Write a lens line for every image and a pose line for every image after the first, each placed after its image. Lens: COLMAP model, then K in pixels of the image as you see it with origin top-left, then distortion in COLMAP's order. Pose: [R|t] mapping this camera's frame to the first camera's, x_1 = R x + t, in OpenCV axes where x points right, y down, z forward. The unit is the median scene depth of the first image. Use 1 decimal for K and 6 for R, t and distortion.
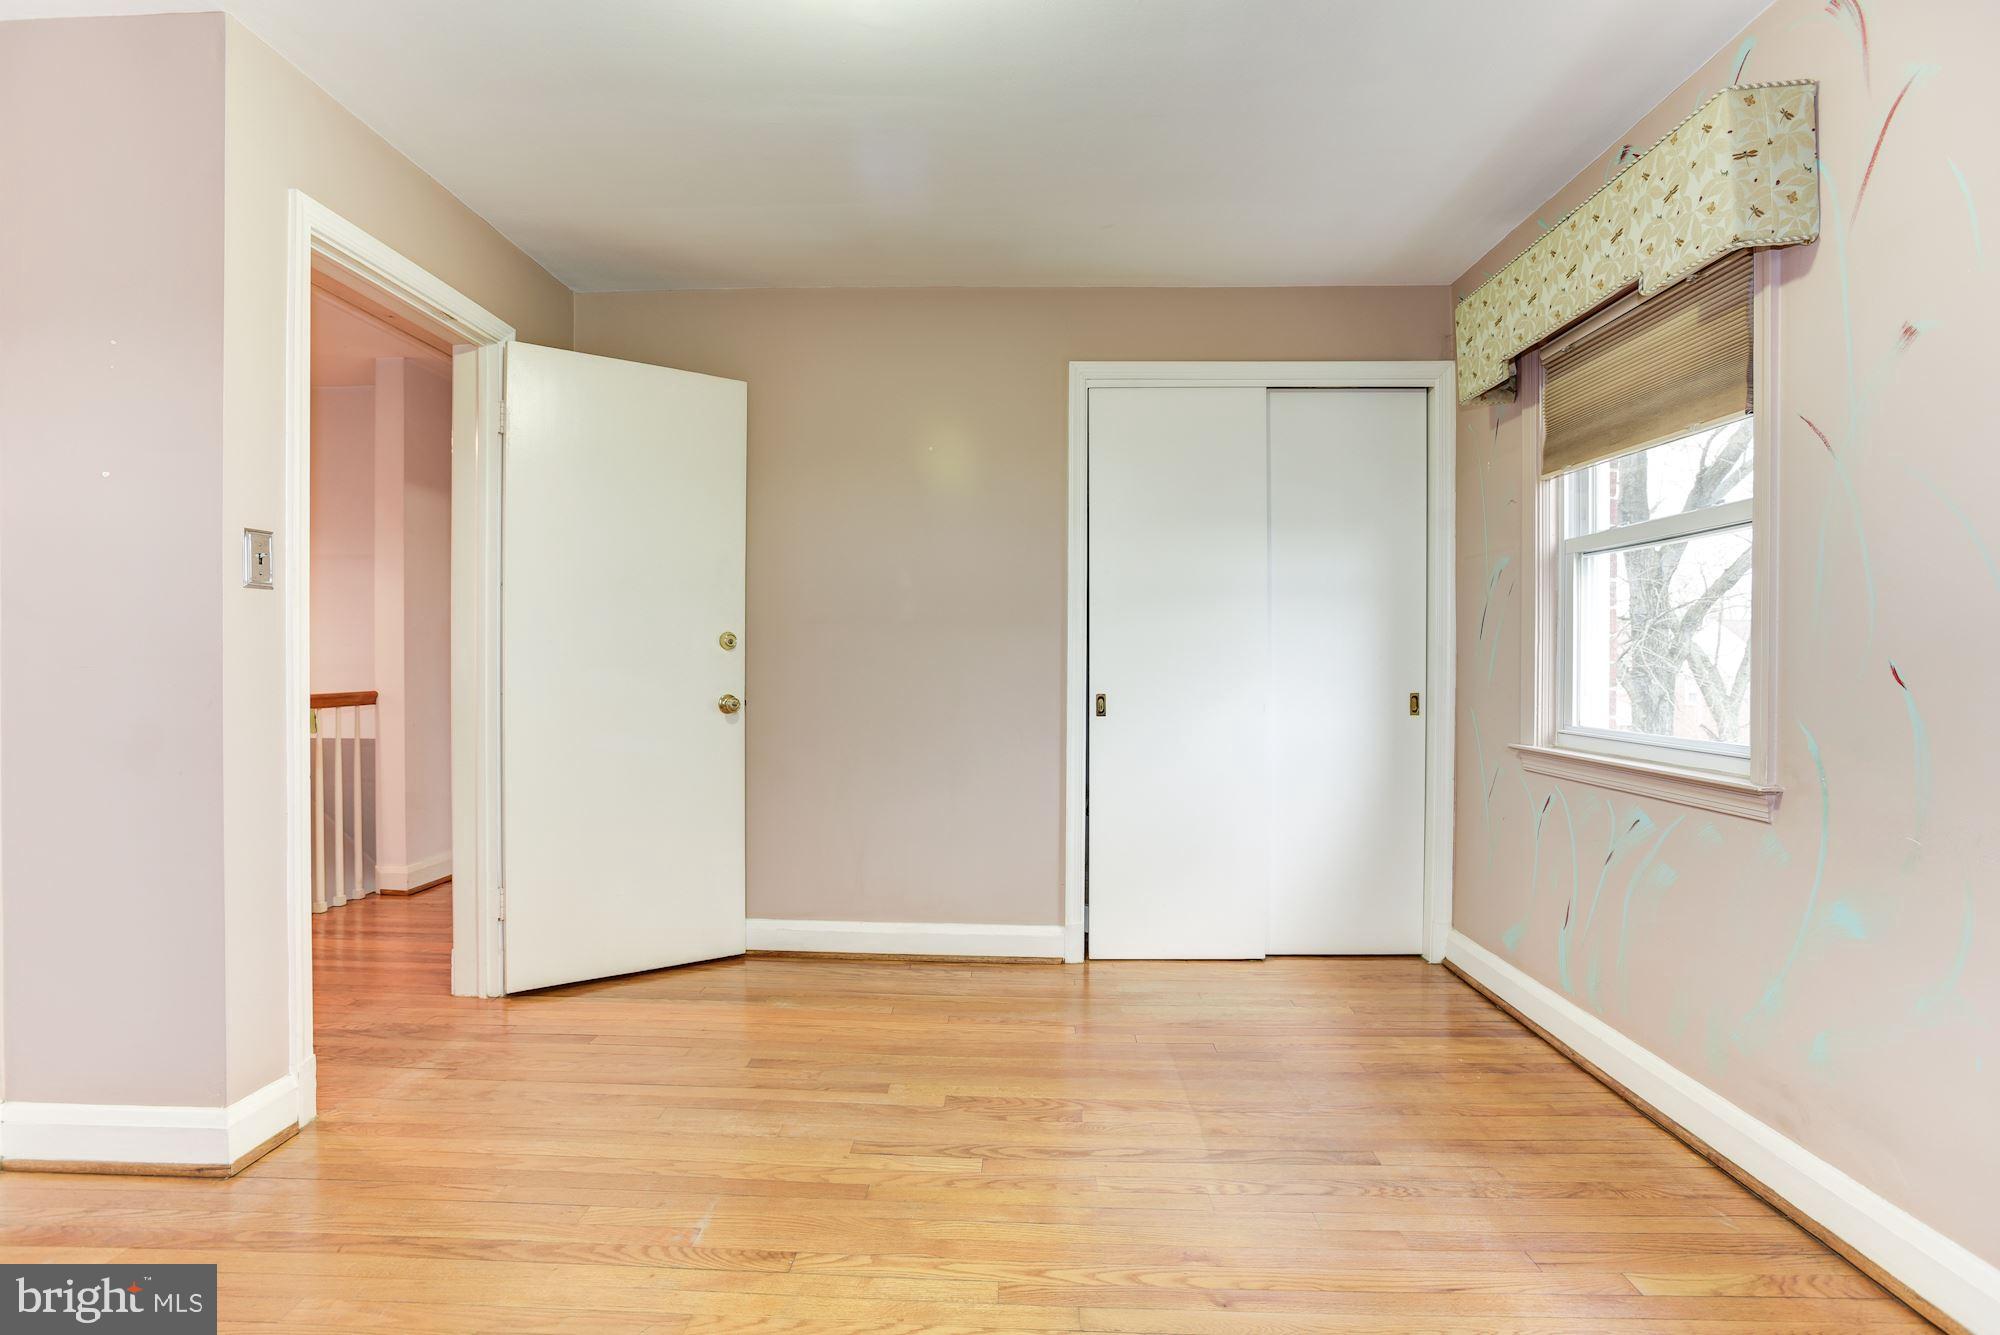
lens RADIAL K [[952.0, 0, 992.7], [0, 952.0, 672.3], [0, 0, 1]] dist [-0.059207, 0.028344]
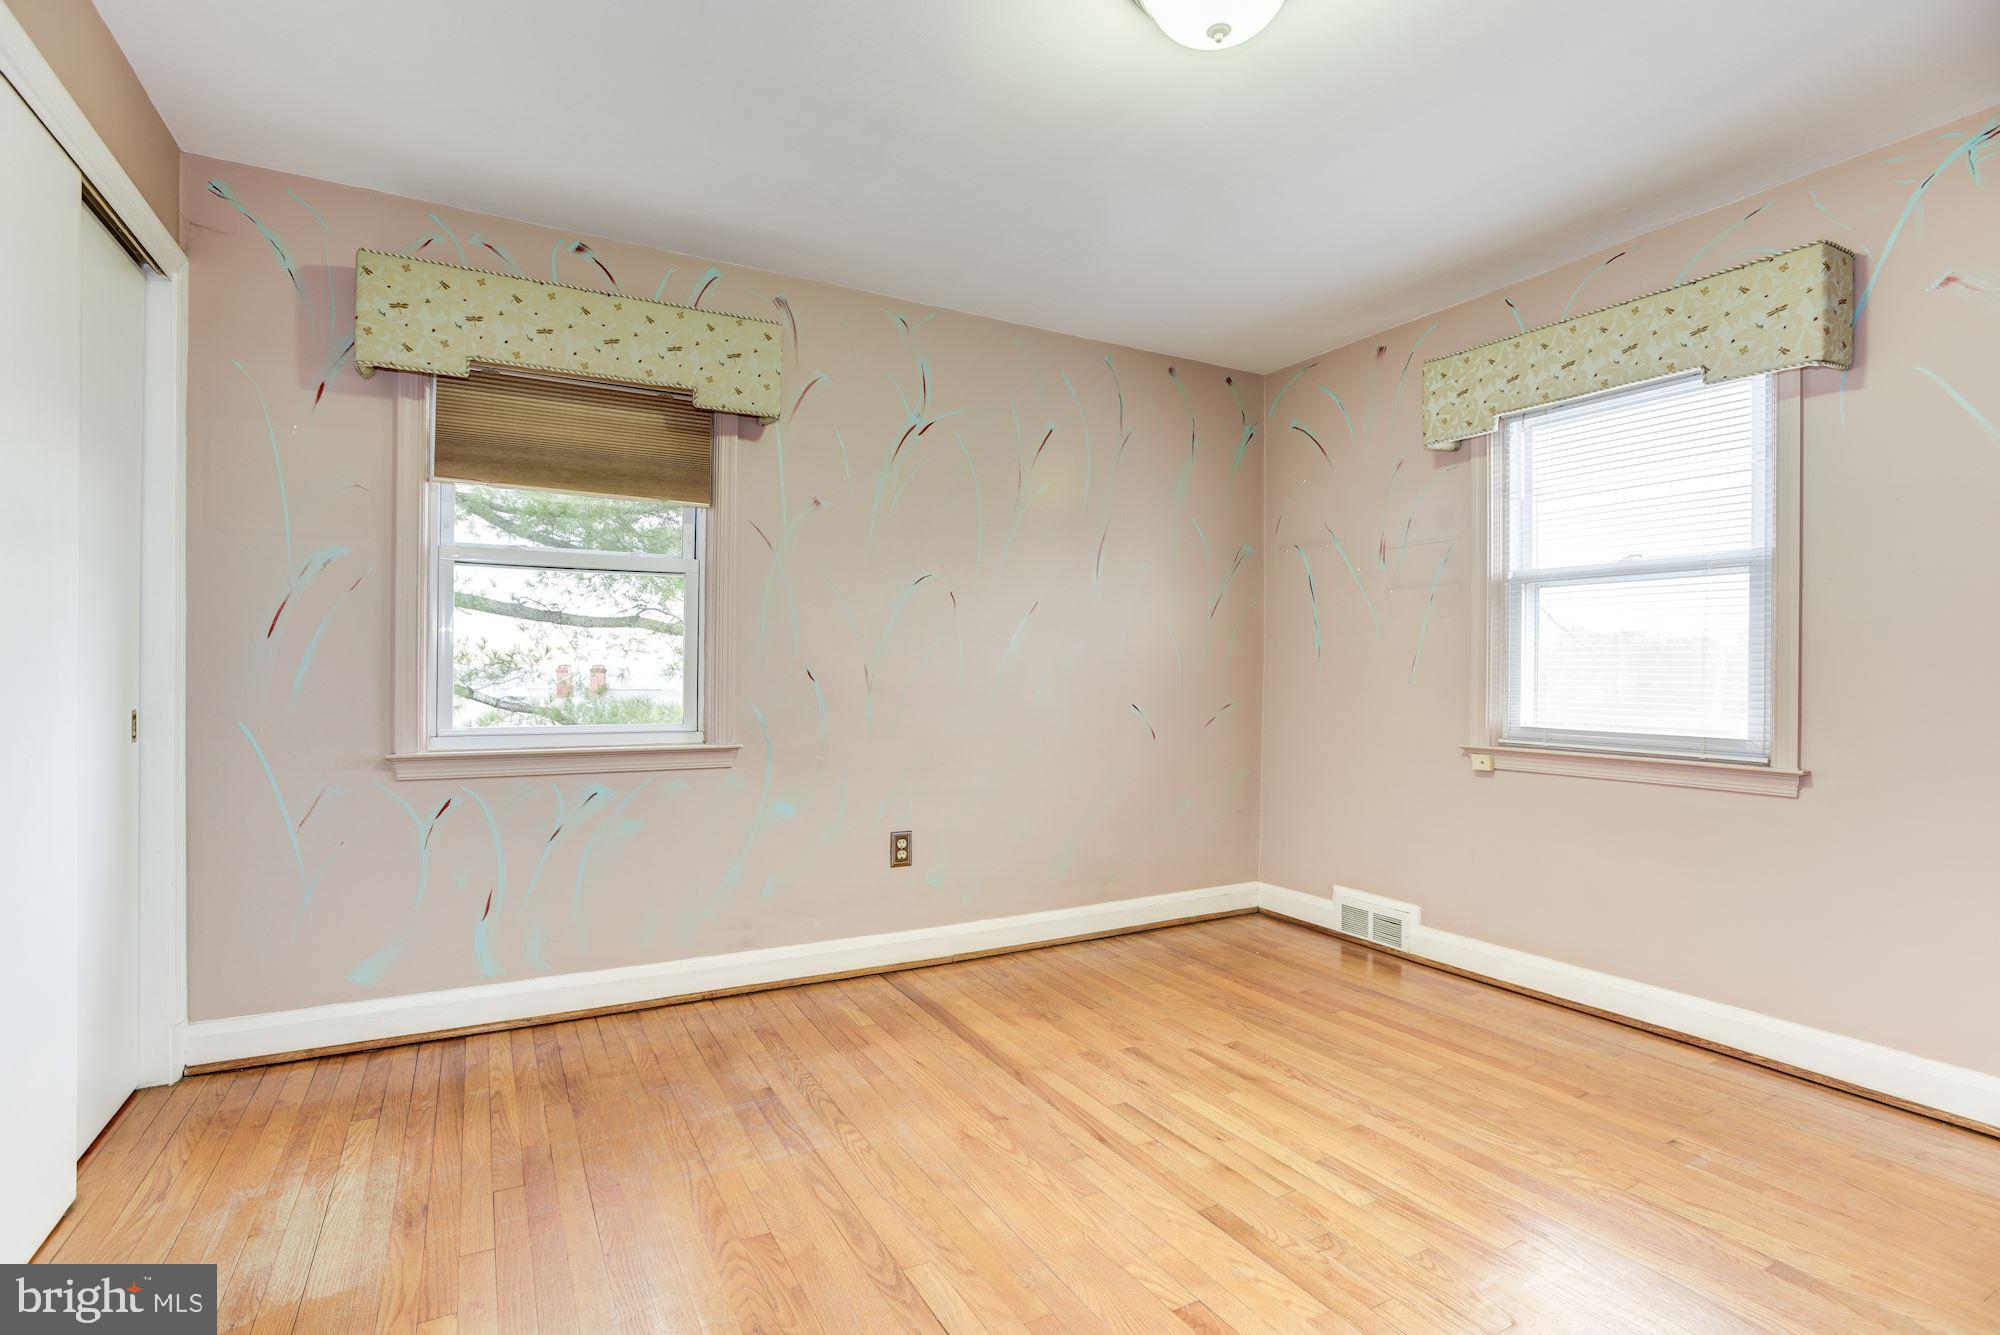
lens RADIAL K [[952.0, 0, 992.7], [0, 952.0, 672.3], [0, 0, 1]] dist [-0.059207, 0.028344]
pose [[-0.514841, -0.009952, 0.857228, -0.528084], [0.001064, 0.999924, 0.012247, -0.015153], [-0.857285, 0.007218, -0.514791, 0.947714]]
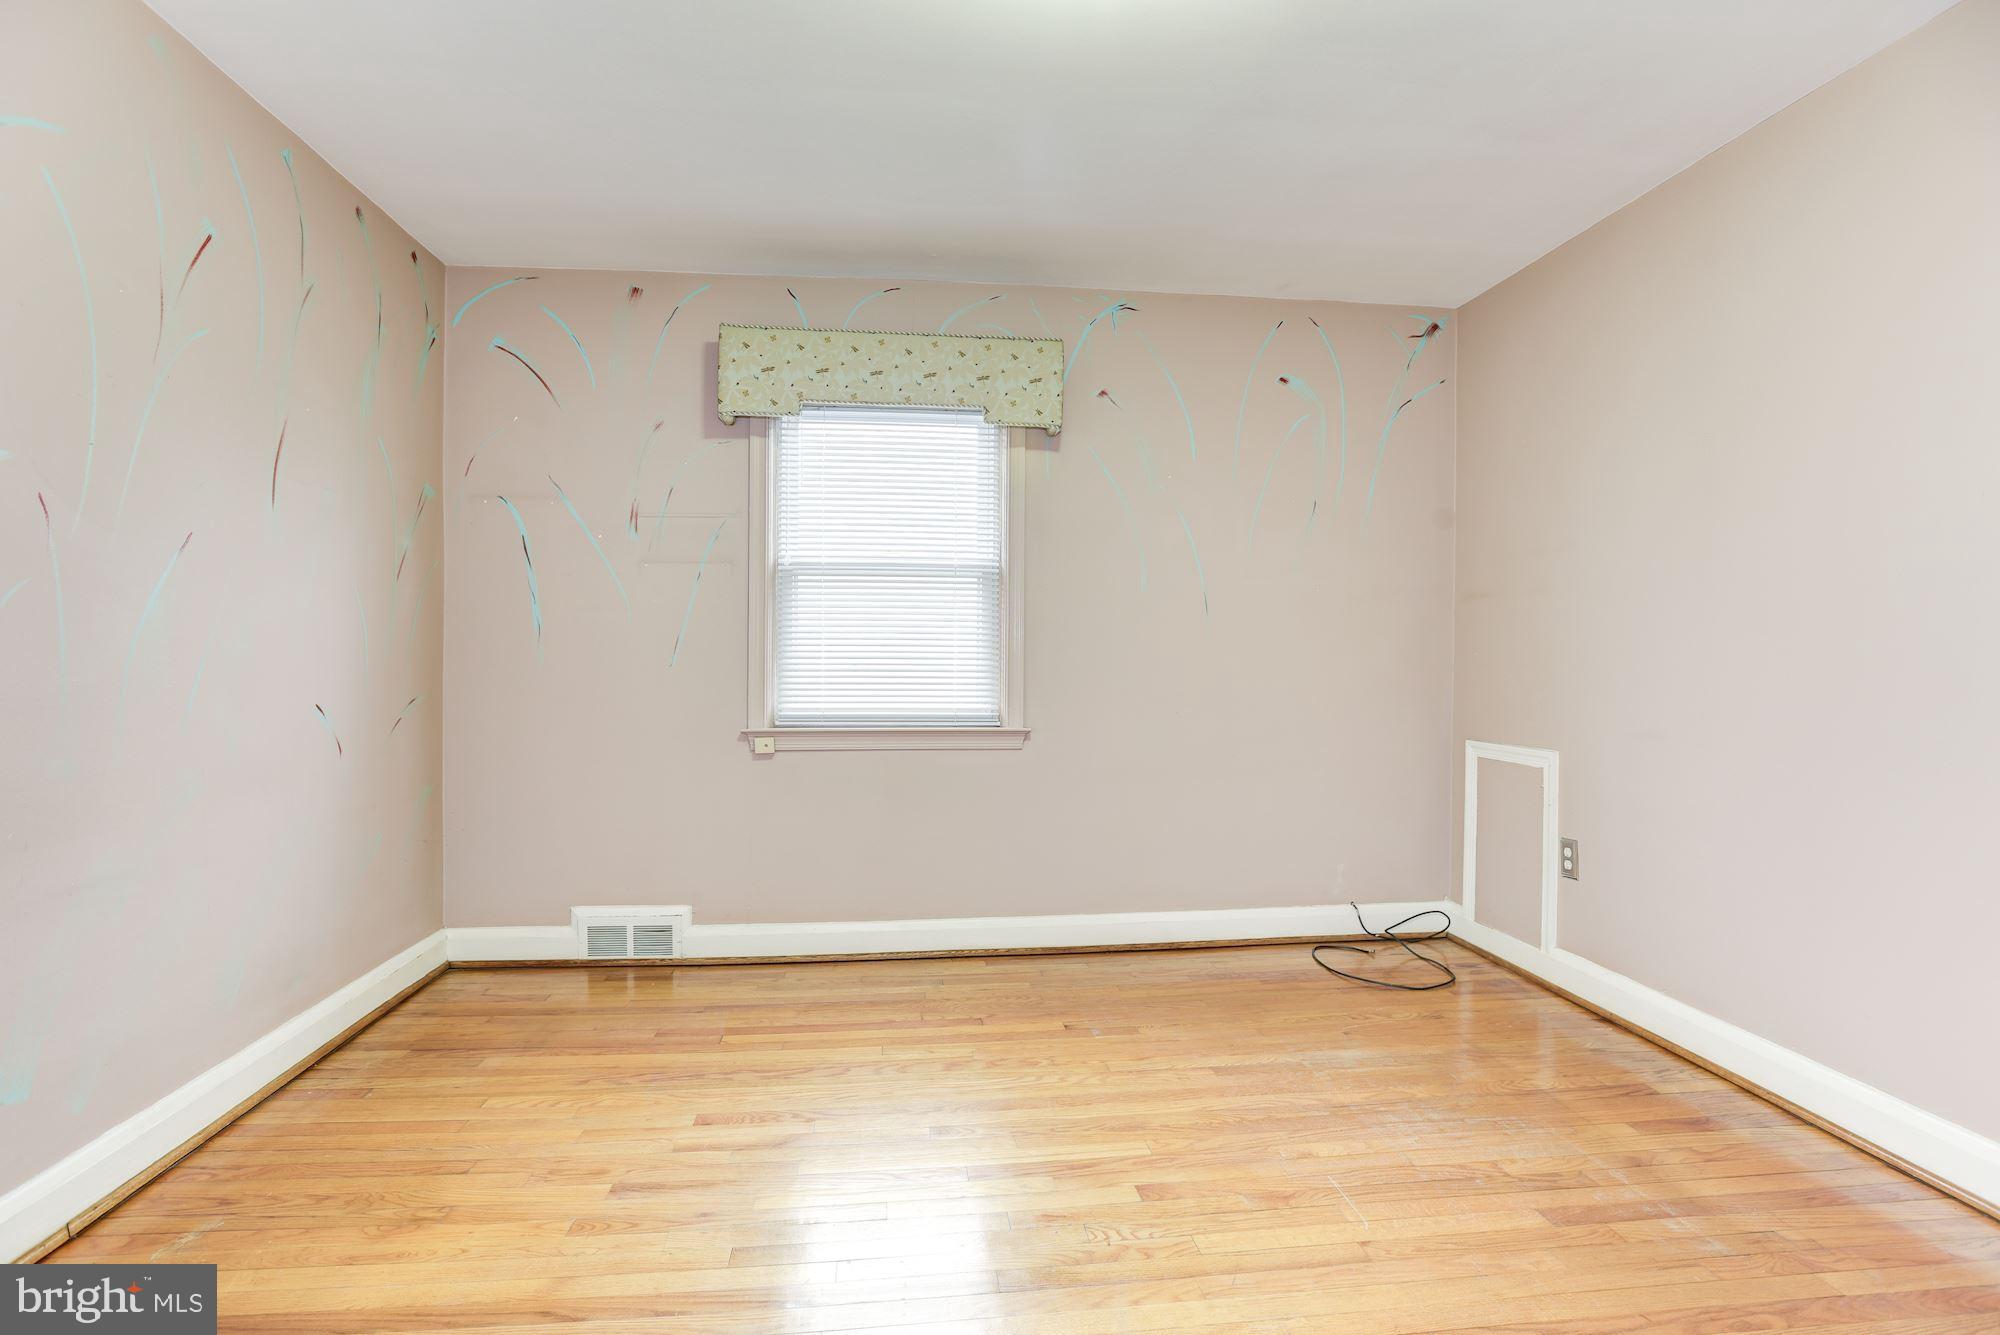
lens RADIAL K [[952.0, 0, 992.7], [0, 952.0, 672.3], [0, 0, 1]] dist [-0.059207, 0.028344]
pose [[-0.989278, -0.007034, -0.145874, 0.033153], [-0.010829, 0.999623, 0.025242, -0.011440], [0.145642, 0.026551, -0.988981, 1.025928]]
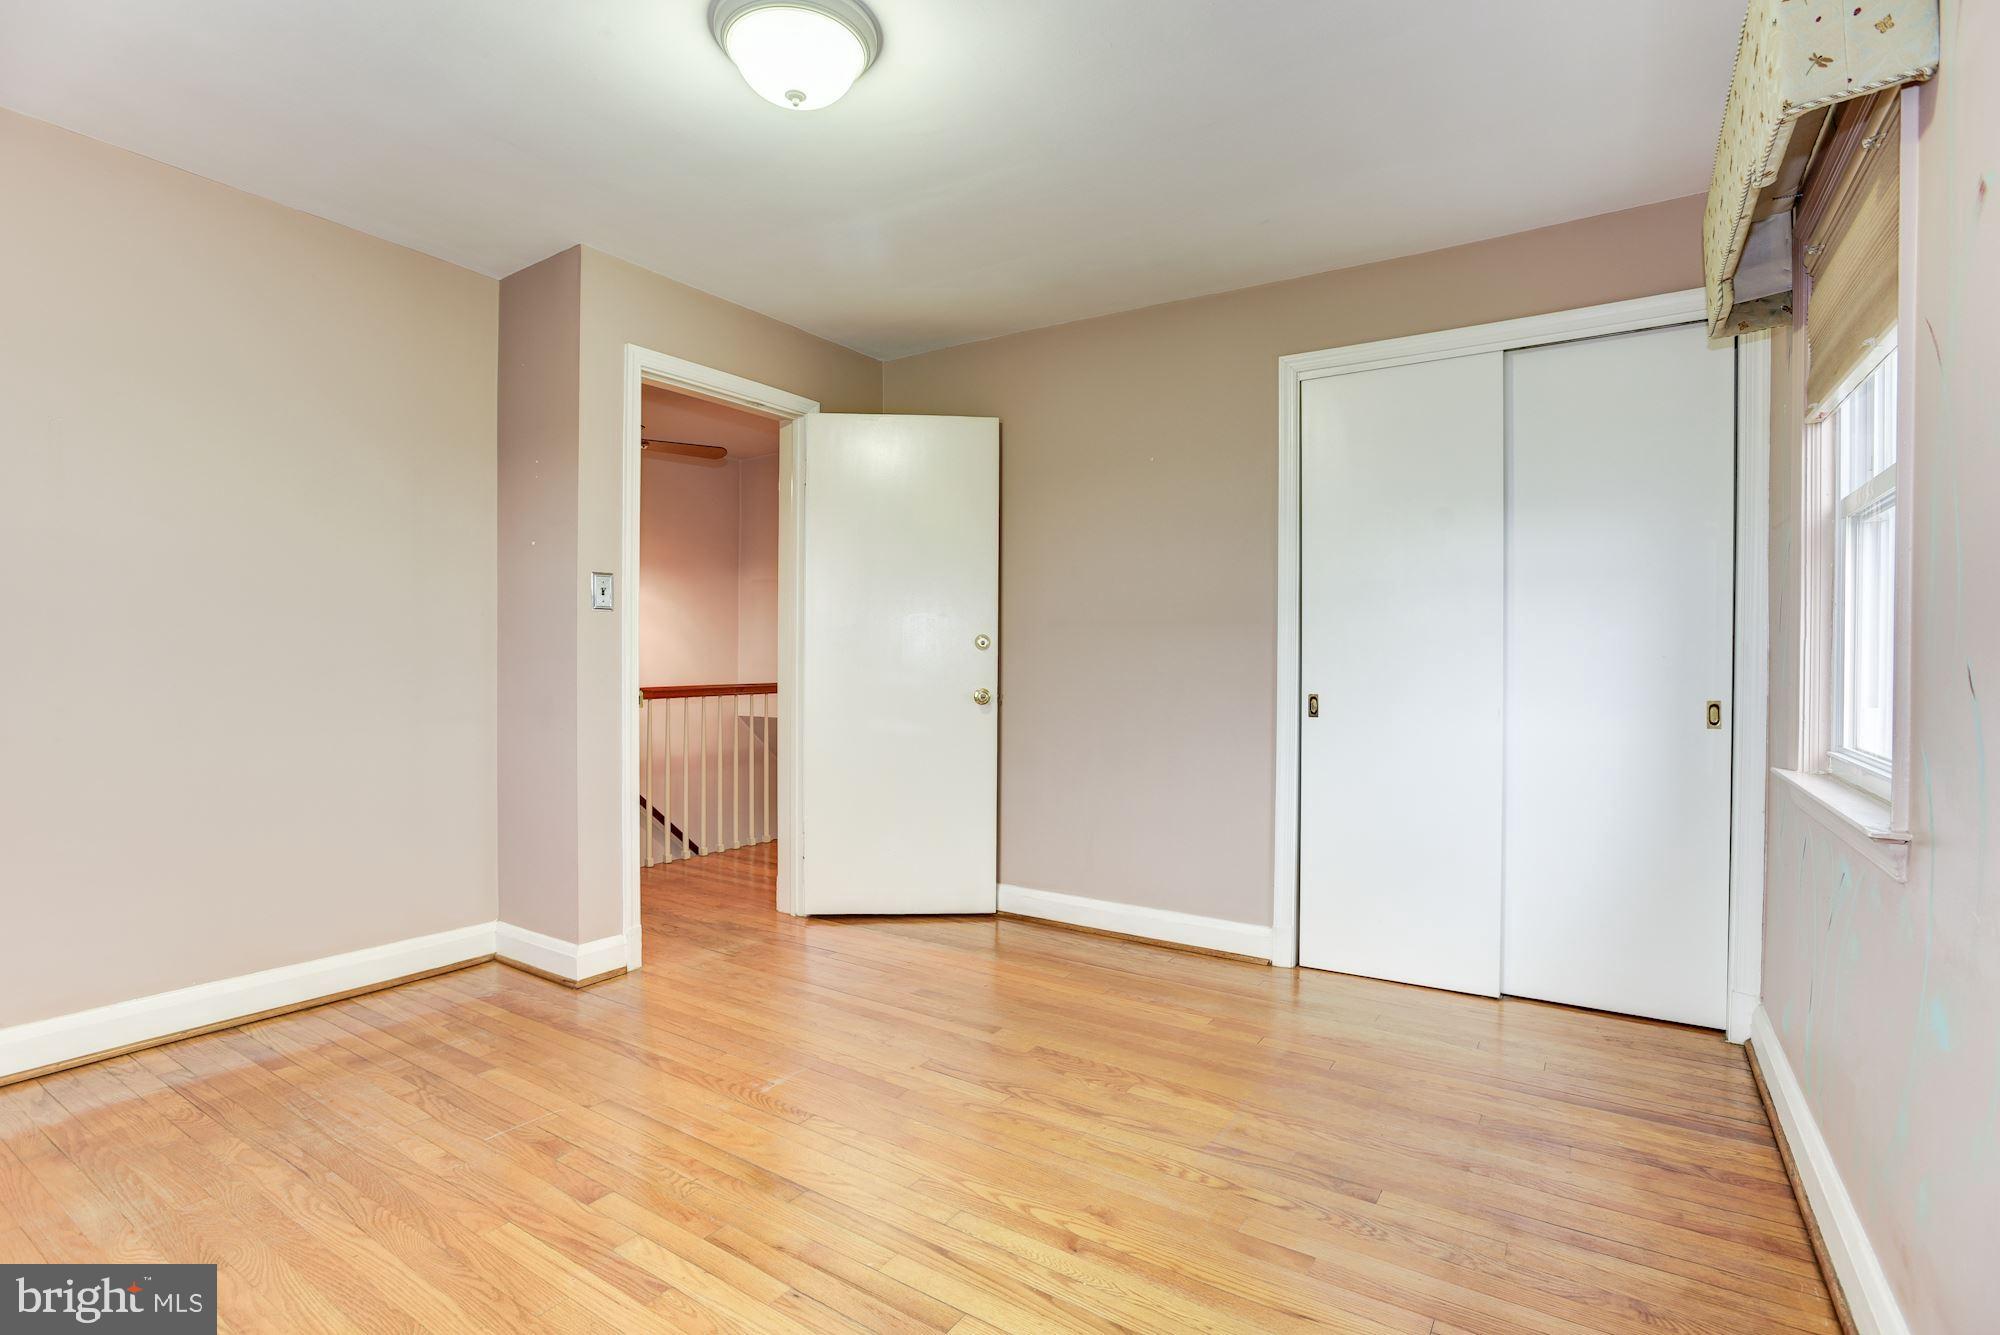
lens RADIAL K [[952.0, 0, 992.7], [0, 952.0, 672.3], [0, 0, 1]] dist [-0.059207, 0.028344]
pose [[0.853050, 0.007702, -0.521772, 0.393966], [-0.007913, 0.999967, 0.001824, 0.001418], [0.521769, 0.002572, 0.853083, 0.007678]]
